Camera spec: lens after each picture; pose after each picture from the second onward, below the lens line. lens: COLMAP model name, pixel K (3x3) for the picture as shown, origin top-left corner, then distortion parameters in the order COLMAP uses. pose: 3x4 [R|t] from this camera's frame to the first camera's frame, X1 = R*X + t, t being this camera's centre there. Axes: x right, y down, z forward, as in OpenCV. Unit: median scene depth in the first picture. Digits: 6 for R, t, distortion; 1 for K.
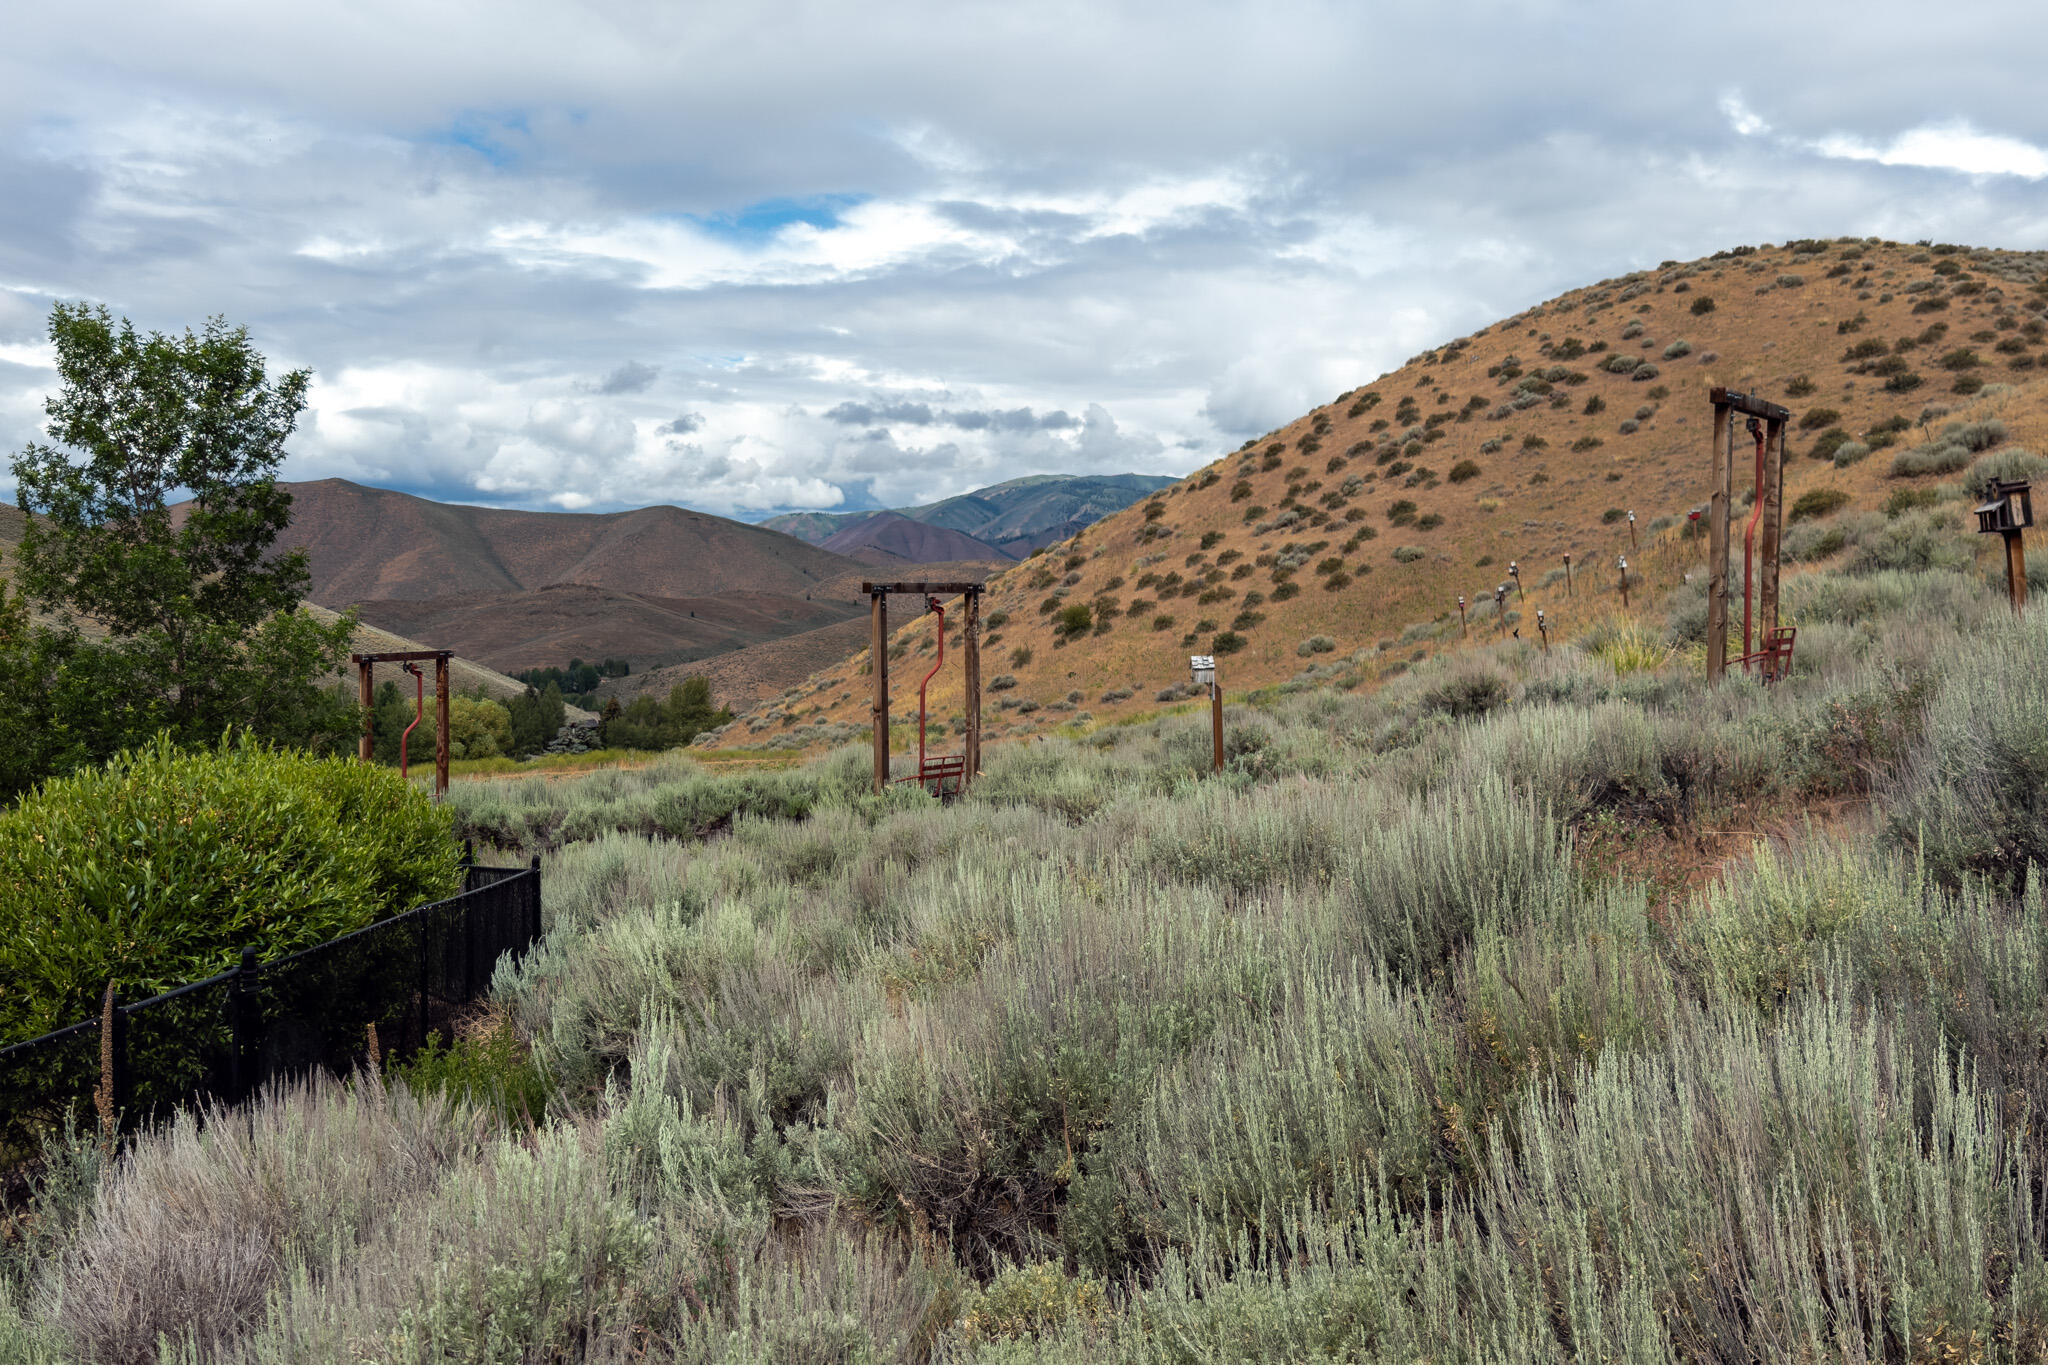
lens RADIAL K [[2066.2, 0, 1049.9], [0, 2066.2, 677.3], [0, 0, 1]] dist [0.049243, 0.000000]
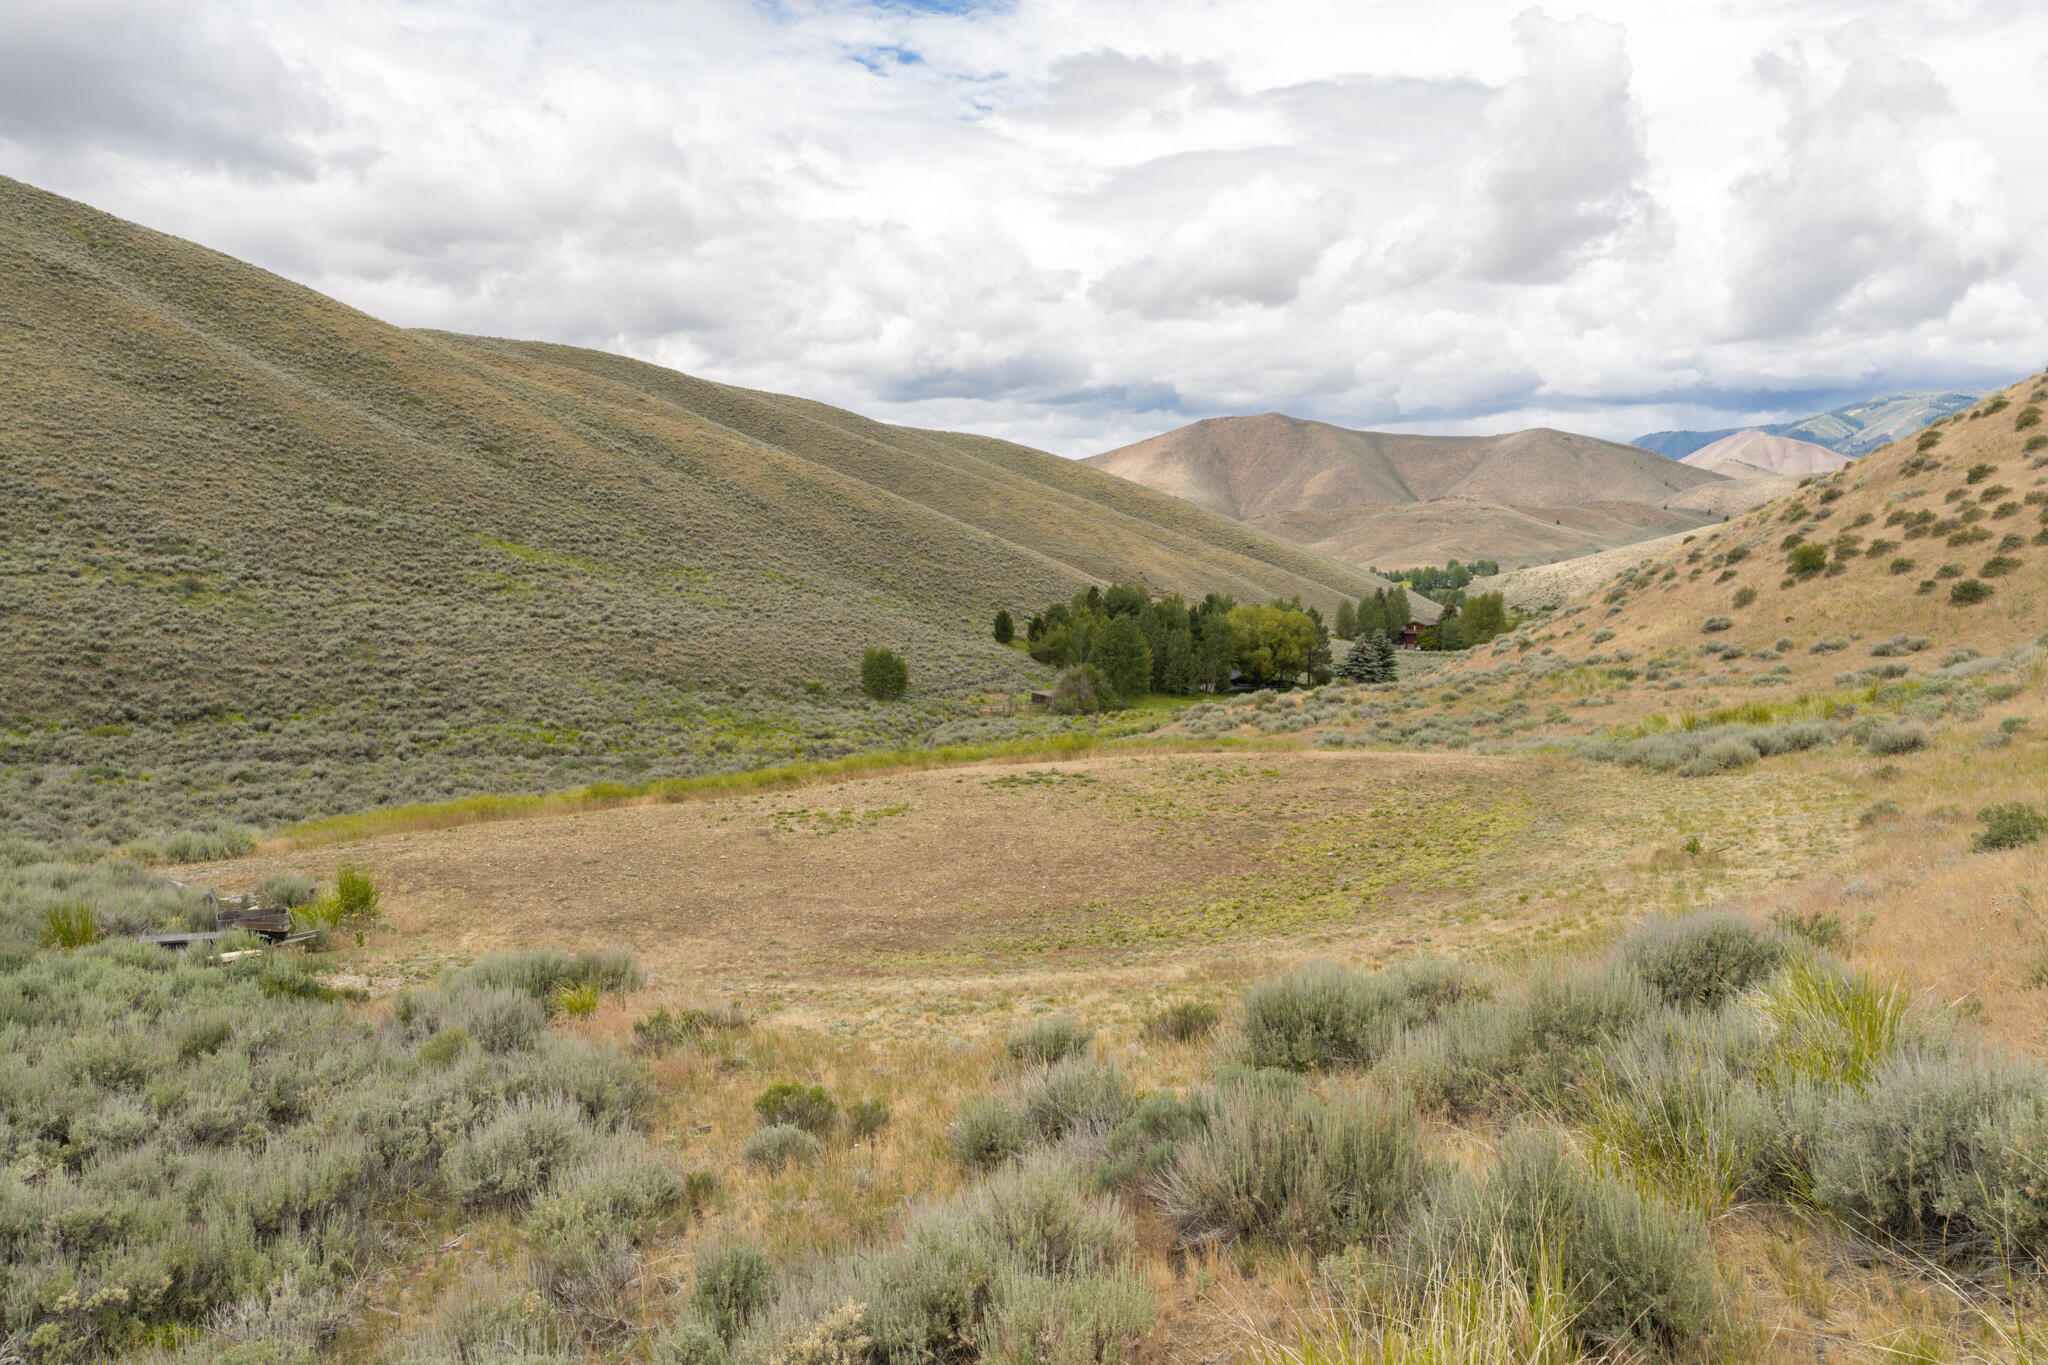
lens RADIAL K [[1702.7, 0, 1033.4], [0, 1702.7, 685.5], [0, 0, 1]] dist [0.013420, -0.023885]
pose [[0.890100, 0.045061, -0.453532, 0.051678], [-0.014933, 0.997450, 0.069794, -0.018336], [0.455521, -0.055352, 0.888503, 0.117227]]
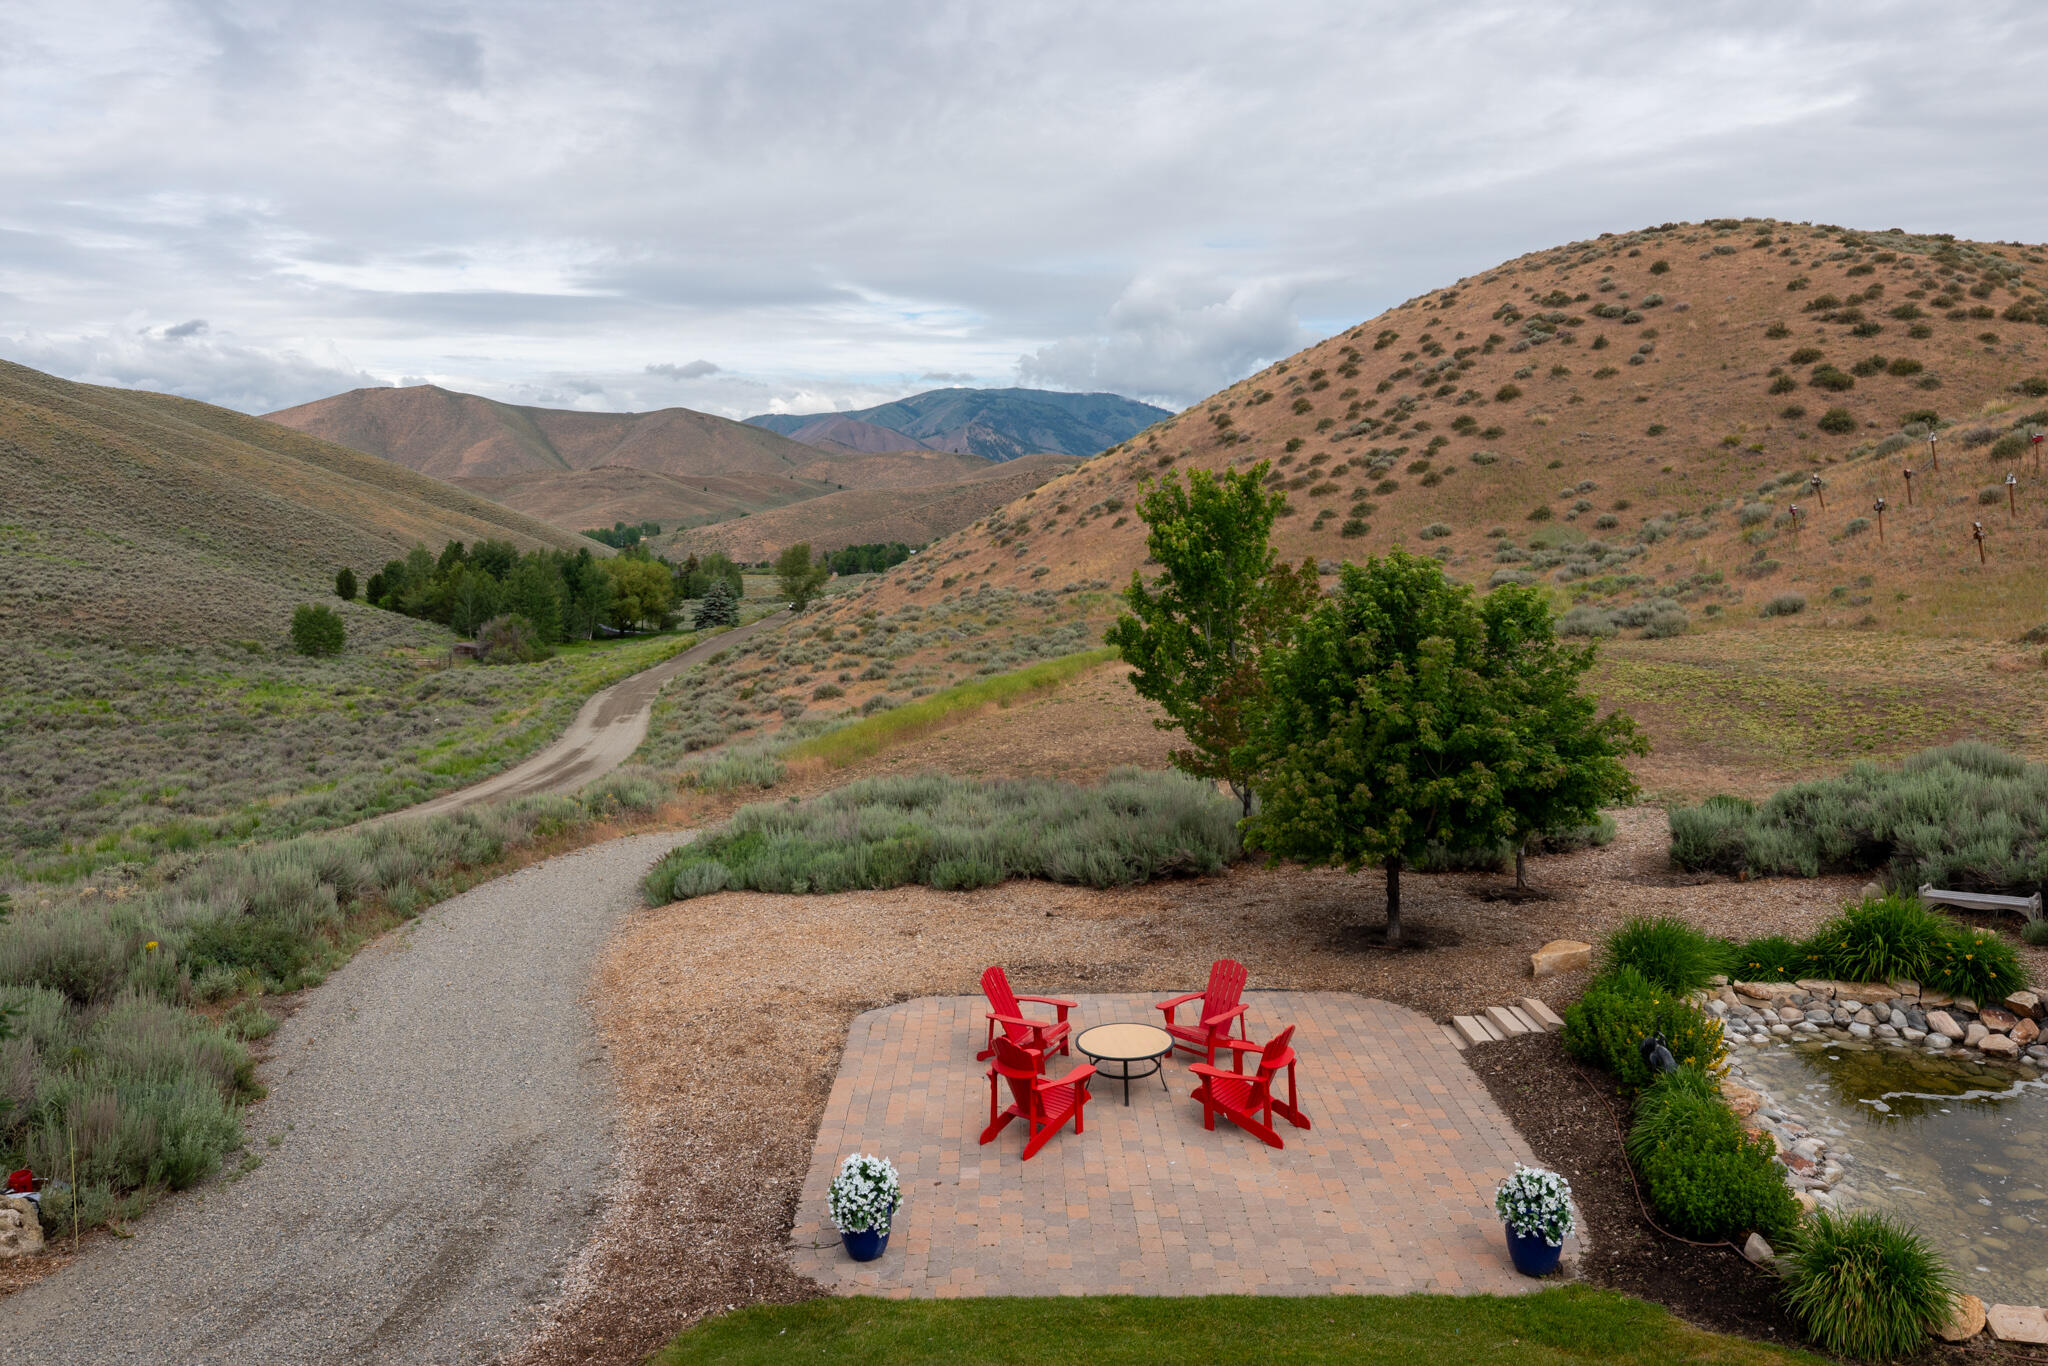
lens RADIAL K [[1499.7, 0, 1052.2], [0, 1499.7, 573.0], [0, 0, 1]] dist [0.011854, -0.007980]
pose [[0.997888, 0.002511, 0.064910, -0.131852], [-0.004109, 0.999692, 0.024486, -0.009278], [-0.064829, -0.024701, 0.997591, 0.084867]]
